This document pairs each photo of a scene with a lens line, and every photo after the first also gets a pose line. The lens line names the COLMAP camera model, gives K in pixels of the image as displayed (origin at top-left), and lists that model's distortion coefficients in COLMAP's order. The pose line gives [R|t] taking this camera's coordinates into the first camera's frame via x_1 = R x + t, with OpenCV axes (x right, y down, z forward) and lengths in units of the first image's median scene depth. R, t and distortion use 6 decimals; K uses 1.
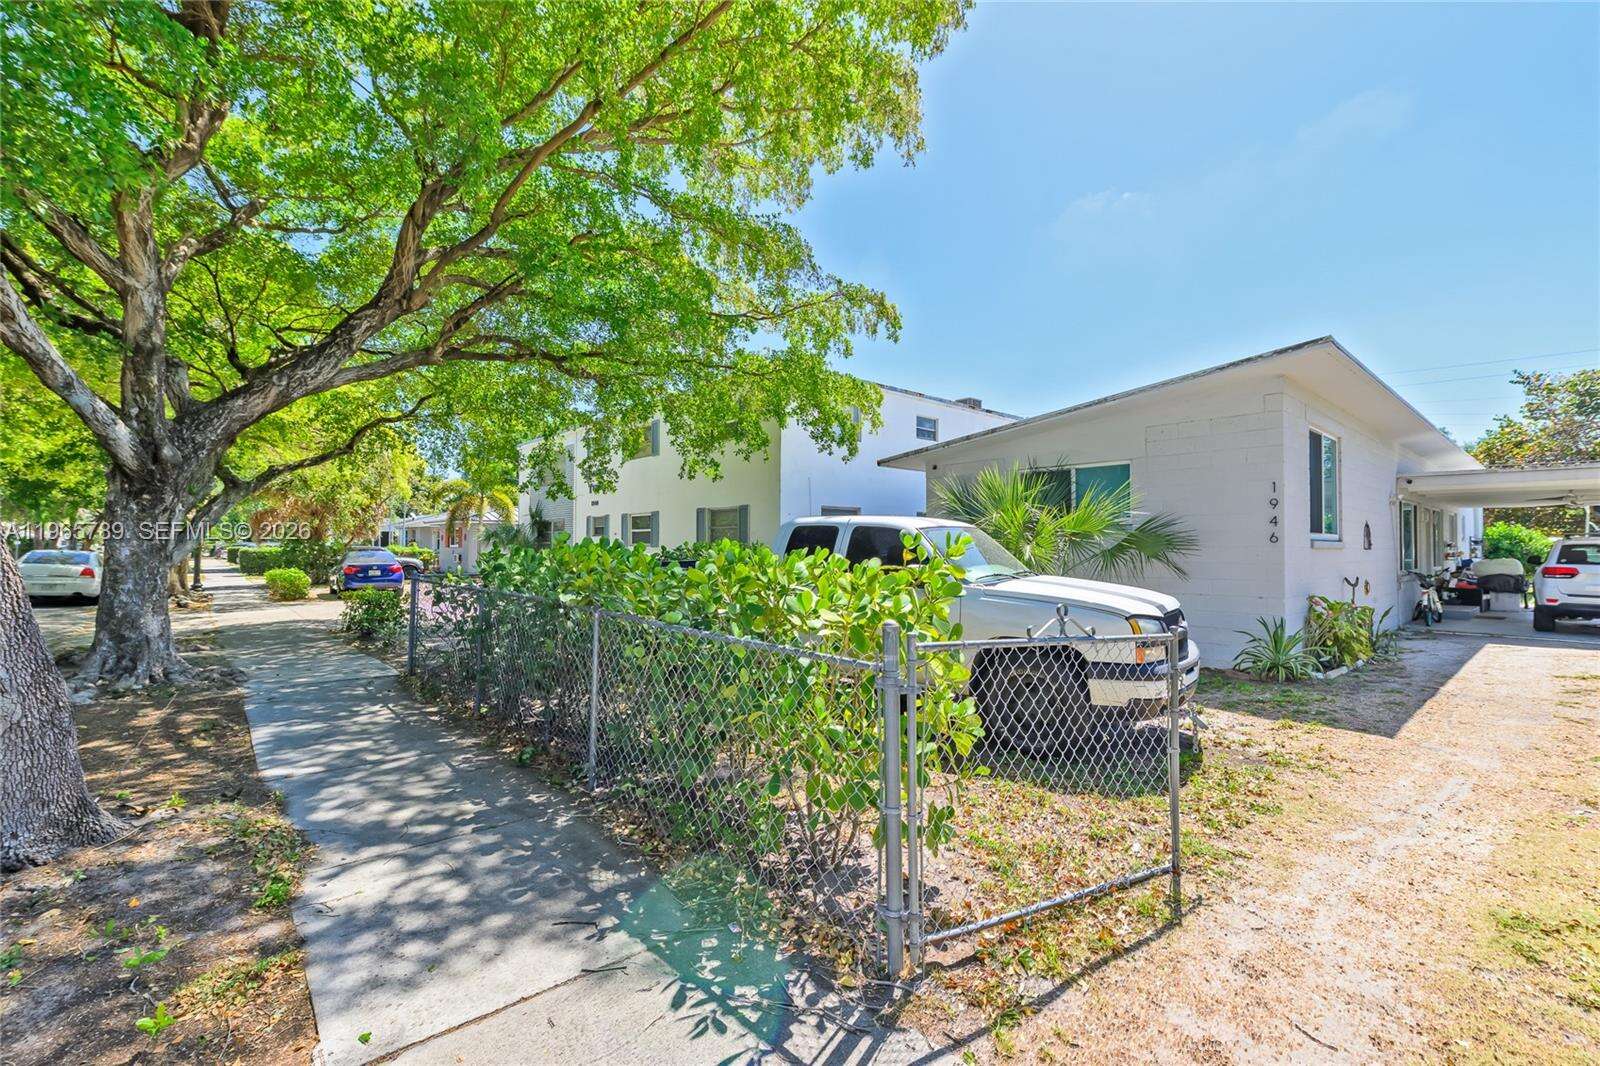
lens RADIAL K [[686.0, 0, 803.0], [0, 686.0, 531.4], [0, 0, 1]] dist [-0.003210, 0.000914]
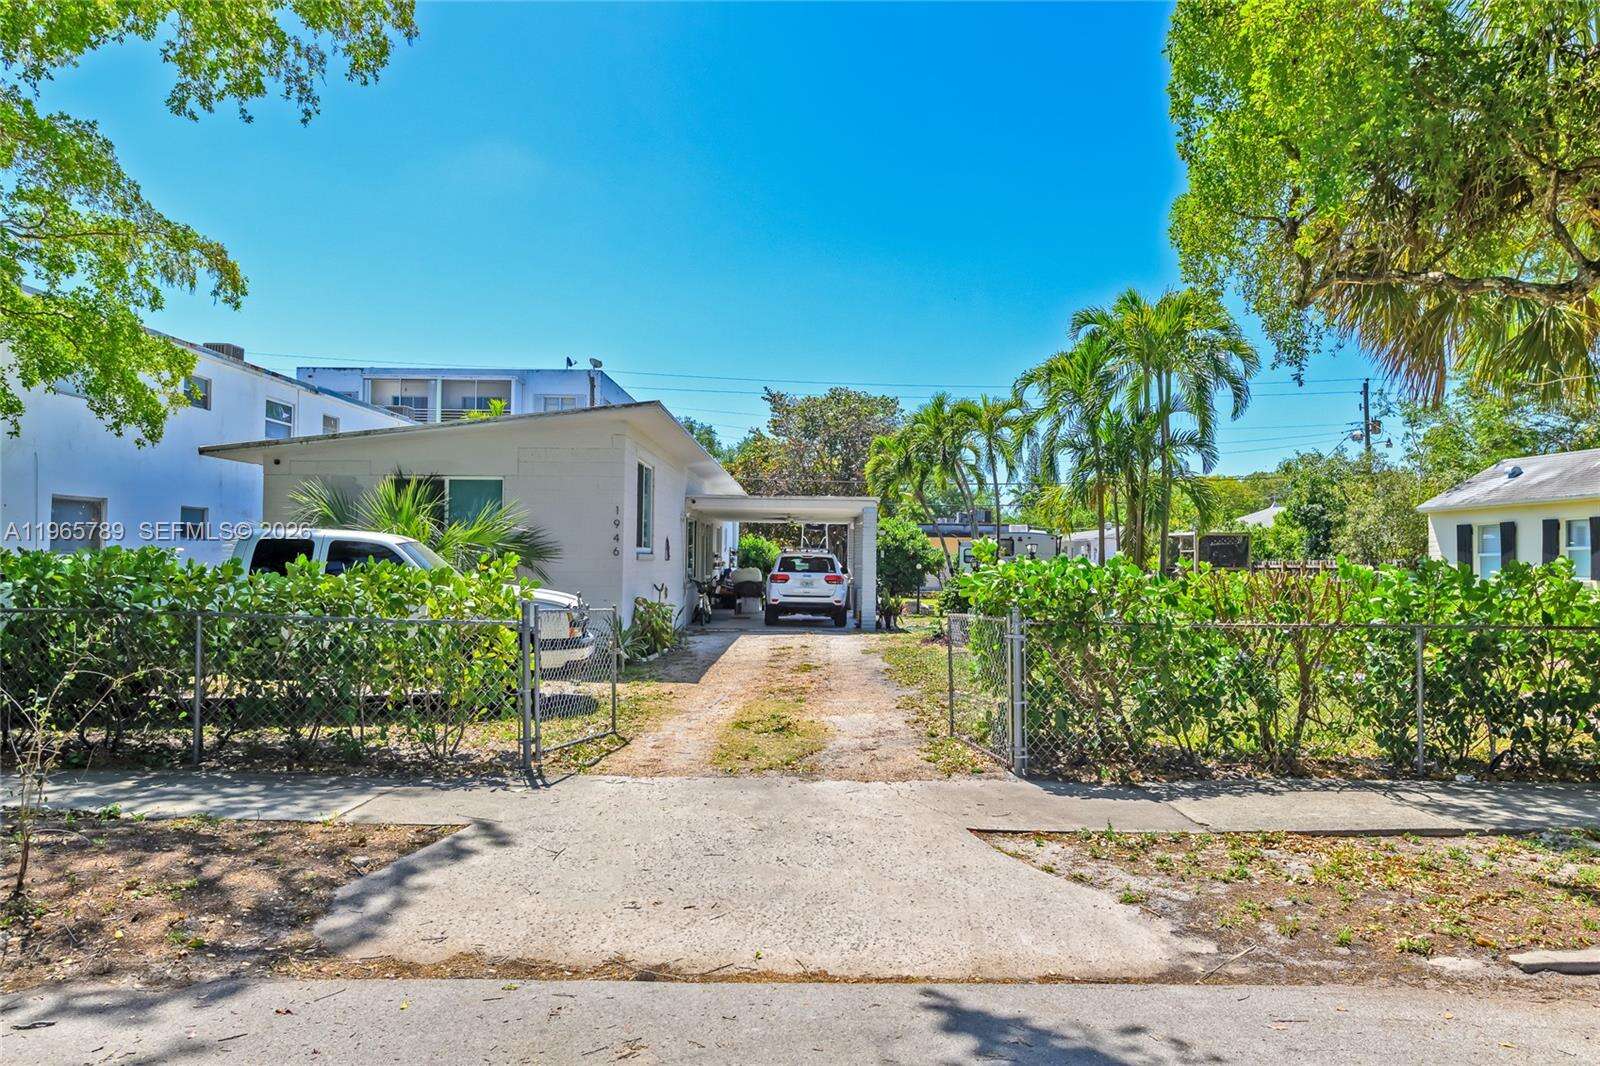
lens RADIAL K [[1056.5, 0, 813.4], [0, 1056.5, 536.2], [0, 0, 1]] dist [-0.012229, -0.002655]
pose [[0.658769, 0.018497, 0.752118, -0.345859], [-0.024328, 0.999699, -0.003277, -0.014183], [-0.751952, -0.016138, 0.659021, -0.353283]]
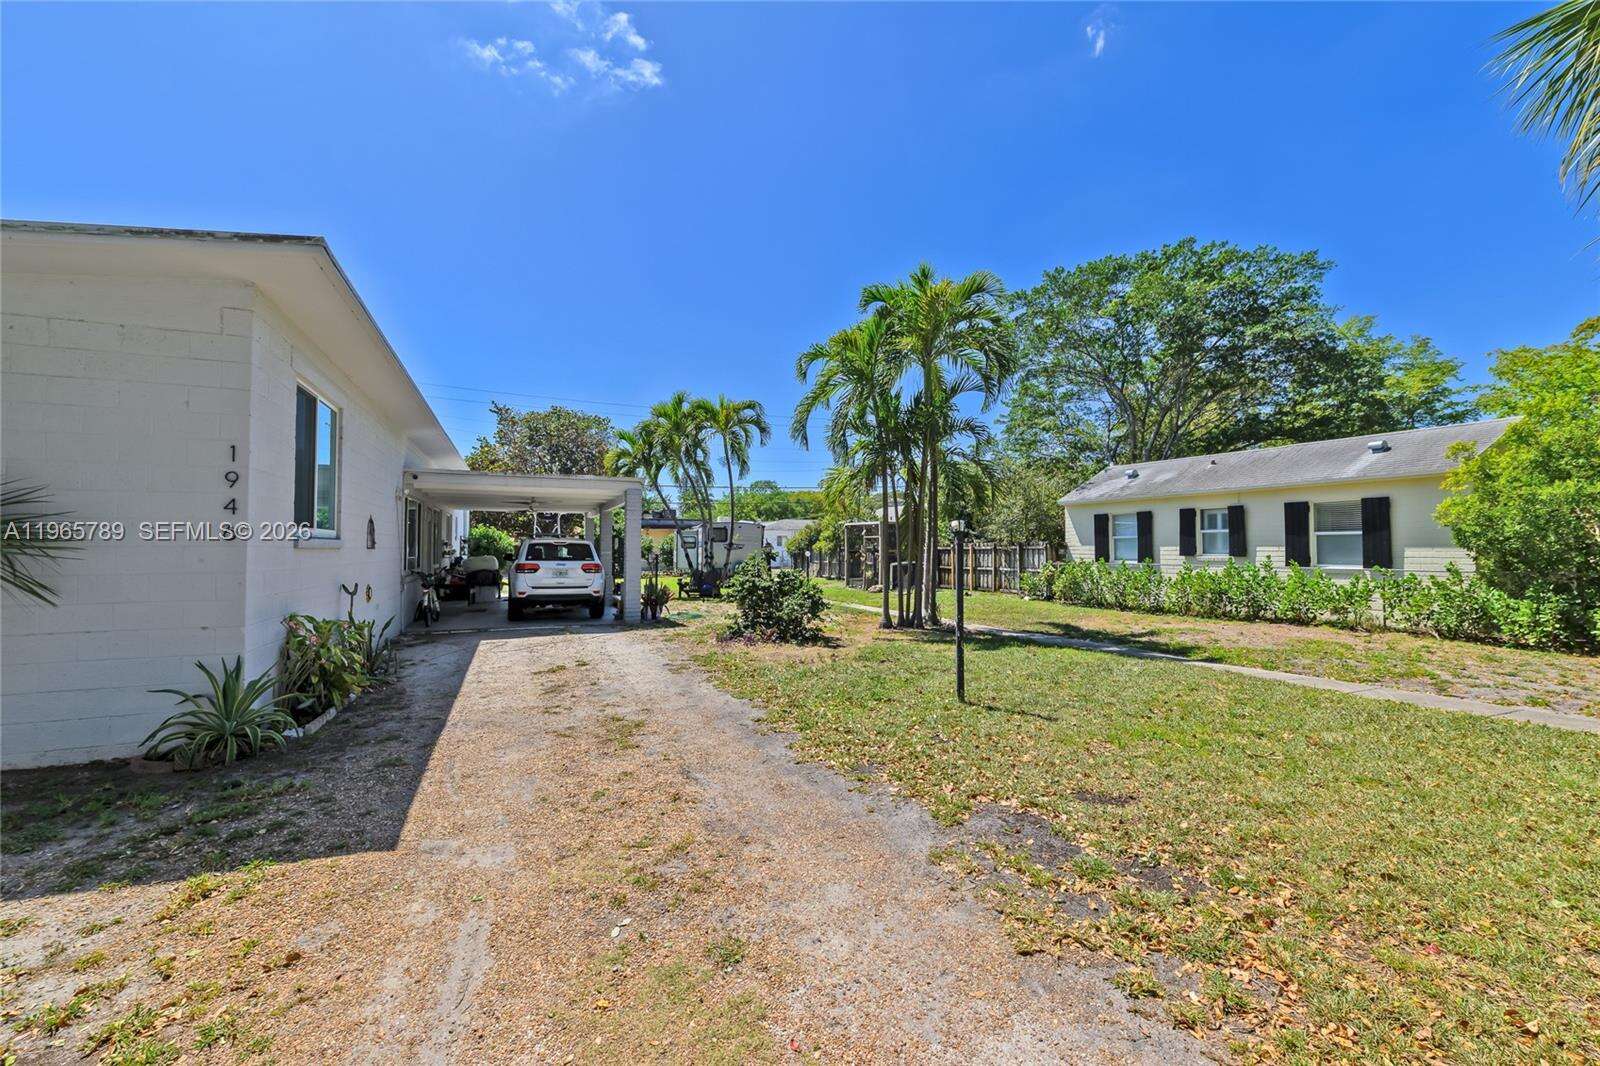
lens RADIAL K [[686.0, 0, 808.0], [0, 686.0, 527.1], [0, 0, 1]] dist [-0.003210, 0.000914]
pose [[0.318510, 0.023482, 0.947629, 0.172167], [-0.019797, 0.999640, -0.018117, 0.003669], [-0.947713, -0.012989, 0.318860, 0.193374]]
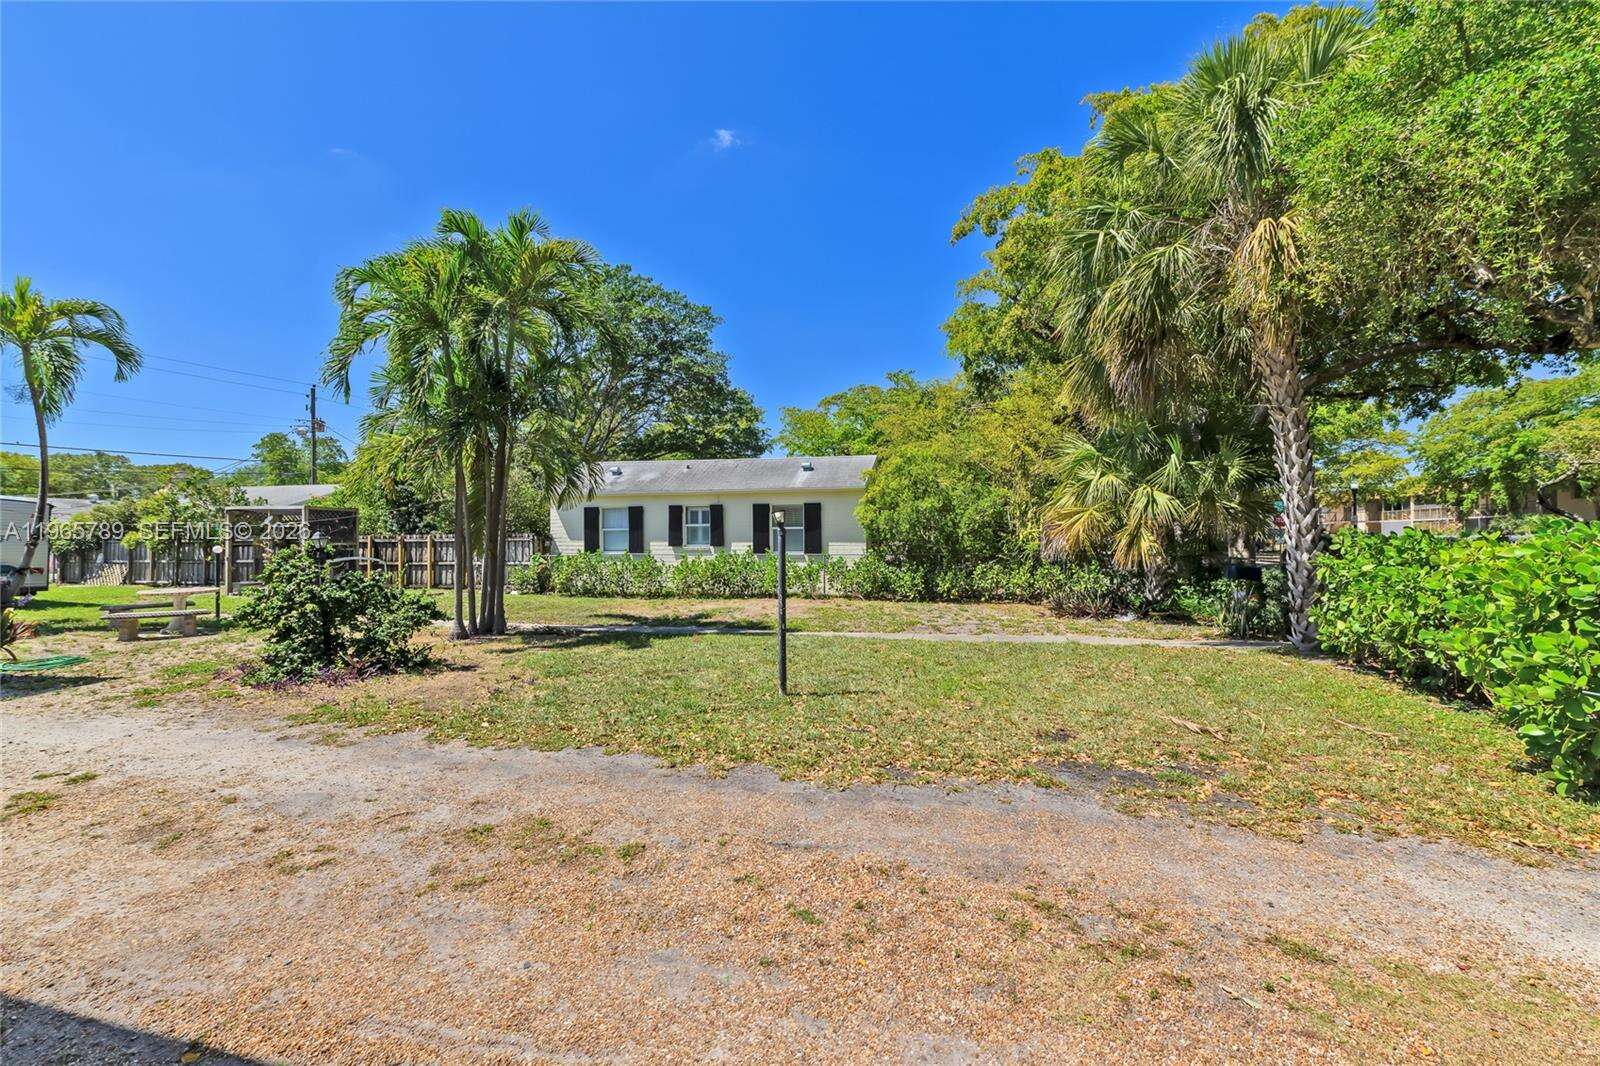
lens RADIAL K [[657.5, 0, 814.1], [0, 657.5, 536.1], [0, 0, 1]] dist [0.001351, -0.000105]
pose [[-0.560151, -0.000110, 0.828391, 0.286082], [-0.018151, 0.999762, -0.012140, 0.010486], [-0.828192, -0.021836, -0.560019, 0.525113]]
